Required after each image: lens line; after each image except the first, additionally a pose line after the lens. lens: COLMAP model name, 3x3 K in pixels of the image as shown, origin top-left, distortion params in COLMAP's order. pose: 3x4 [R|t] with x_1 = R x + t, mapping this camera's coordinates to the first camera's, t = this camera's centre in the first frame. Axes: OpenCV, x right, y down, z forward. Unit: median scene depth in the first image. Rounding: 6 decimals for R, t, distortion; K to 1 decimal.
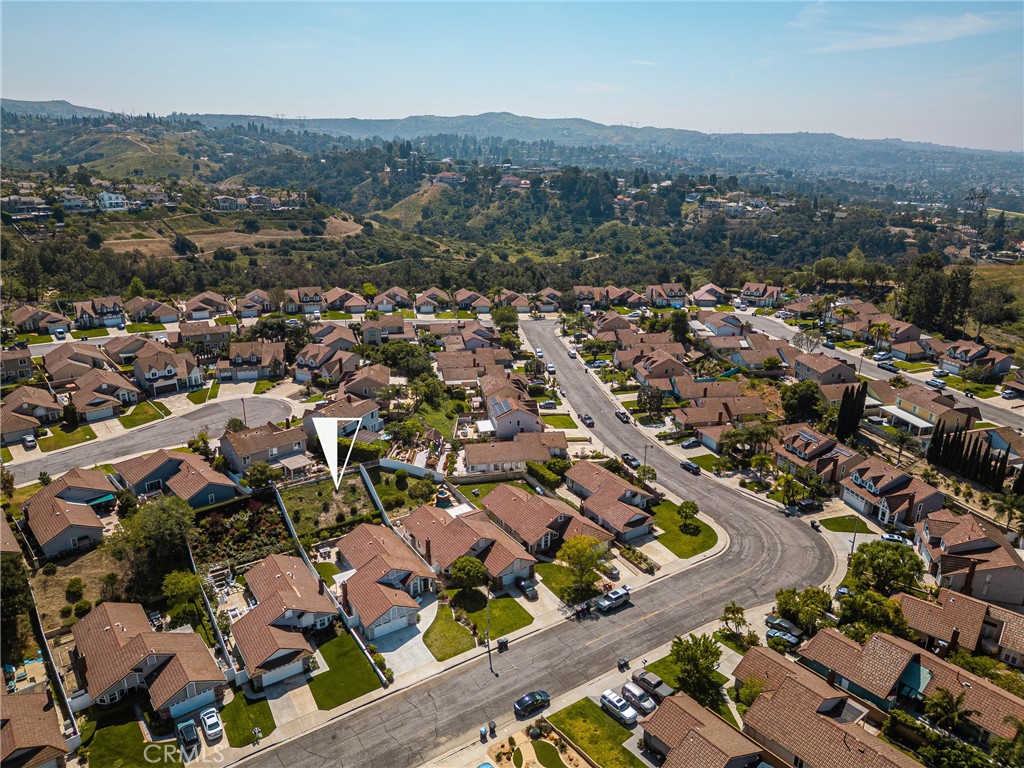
lens RADIAL K [[717.2, 0, 510.2], [0, 717.2, 383.0], [0, 0, 1]] dist [0.076740, -0.085776]
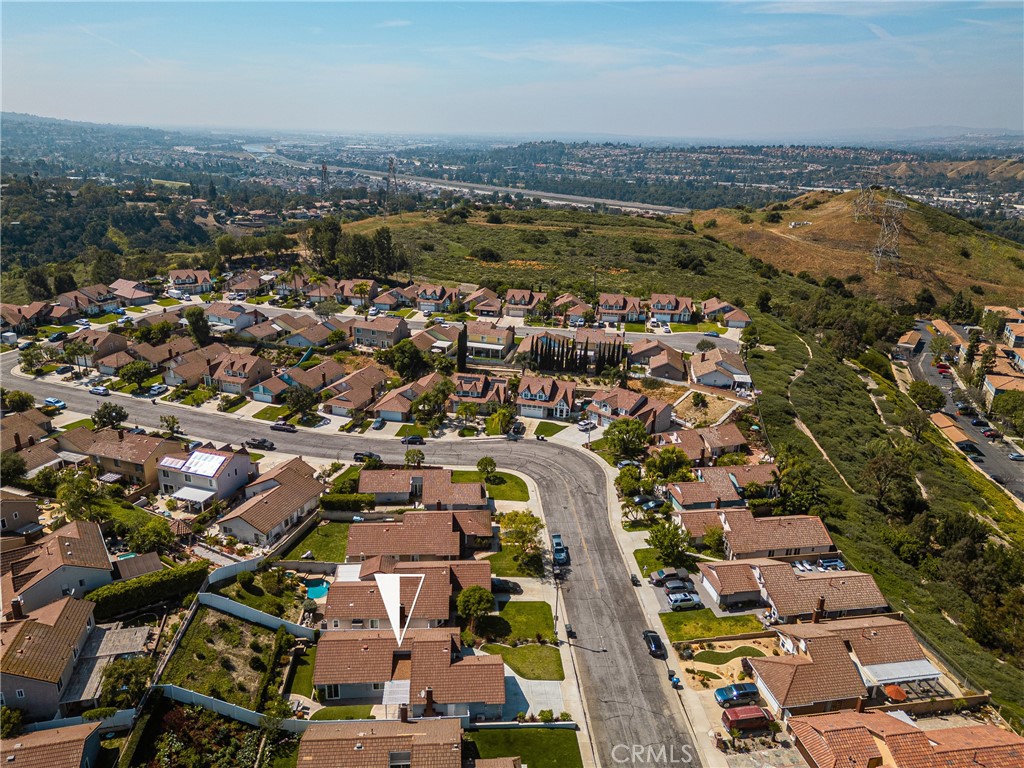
lens RADIAL K [[725.2, 0, 512.0], [0, 725.2, 384.0], [0, 0, 1]] dist [0.072972, -0.091002]
pose [[0.486833, -0.291286, 0.823496, -0.402166], [0.263736, 0.947778, 0.179332, -0.084977], [-0.832729, 0.129881, 0.538232, 0.245912]]
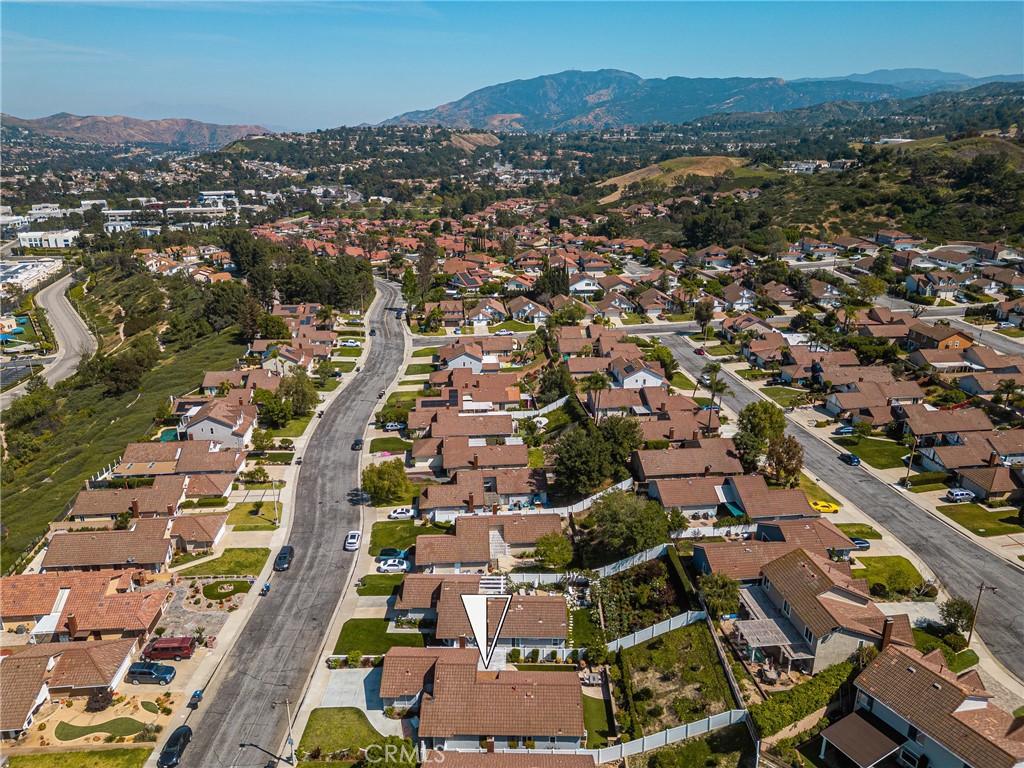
lens RADIAL K [[719.8, 0, 508.8], [0, 719.8, 381.3], [0, 0, 1]] dist [0.058446, -0.047346]
pose [[-0.563379, 0.252771, -0.786581, 0.176857], [-0.276922, 0.839207, 0.468024, -0.205766], [0.778407, 0.481497, -0.402794, 0.670554]]
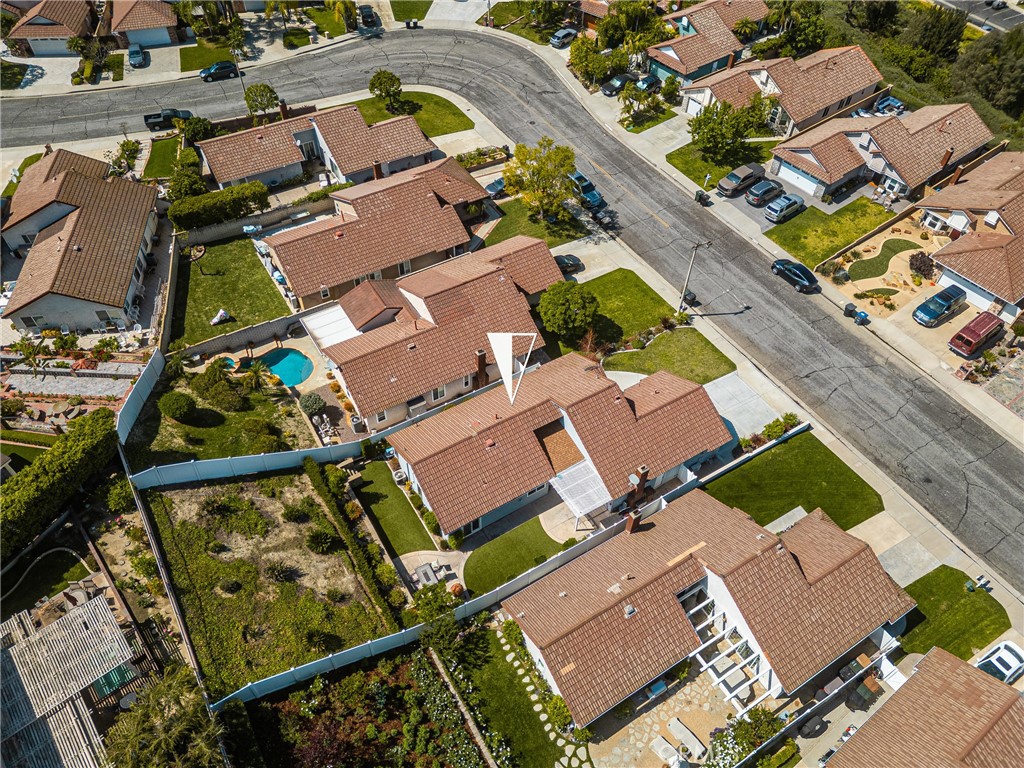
lens RADIAL K [[719.8, 0, 508.8], [0, 719.8, 381.3], [0, 0, 1]] dist [0.058446, -0.047346]
pose [[0.032310, -0.764621, 0.643670, -0.268000], [0.308639, 0.620165, 0.721206, -0.072229], [-0.950630, 0.175359, 0.256029, 0.514812]]
